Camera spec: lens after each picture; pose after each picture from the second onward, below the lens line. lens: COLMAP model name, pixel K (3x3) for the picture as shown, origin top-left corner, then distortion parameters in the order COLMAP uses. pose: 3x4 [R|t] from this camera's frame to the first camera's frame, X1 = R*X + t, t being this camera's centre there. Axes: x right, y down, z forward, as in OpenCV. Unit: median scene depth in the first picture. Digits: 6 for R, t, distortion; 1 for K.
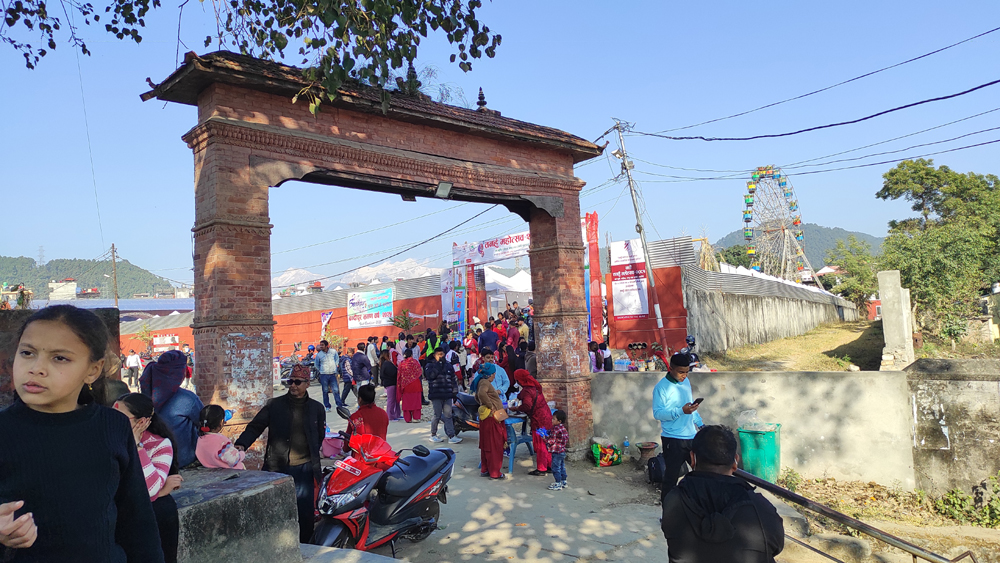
lens RADIAL K [[756.4, 0, 492.9], [0, 756.4, 280.6], [0, 0, 1]] dist [0.017489, -0.001623]
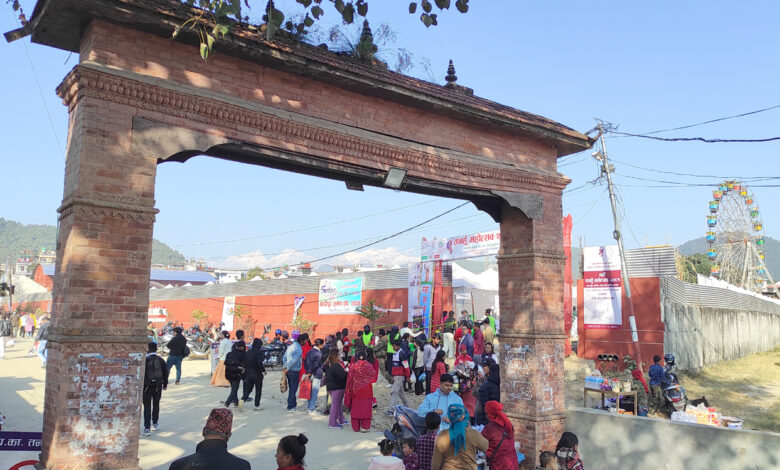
lens RADIAL K [[672.9, 0, 396.0], [0, 672.9, 230.5], [0, 0, 1]] dist [0.021730, 0.006991]
pose [[0.992931, 0.057169, -0.104014, 0.010973], [-0.062987, 0.996578, -0.053532, -0.021954], [0.100598, 0.059706, 0.993134, 0.248668]]
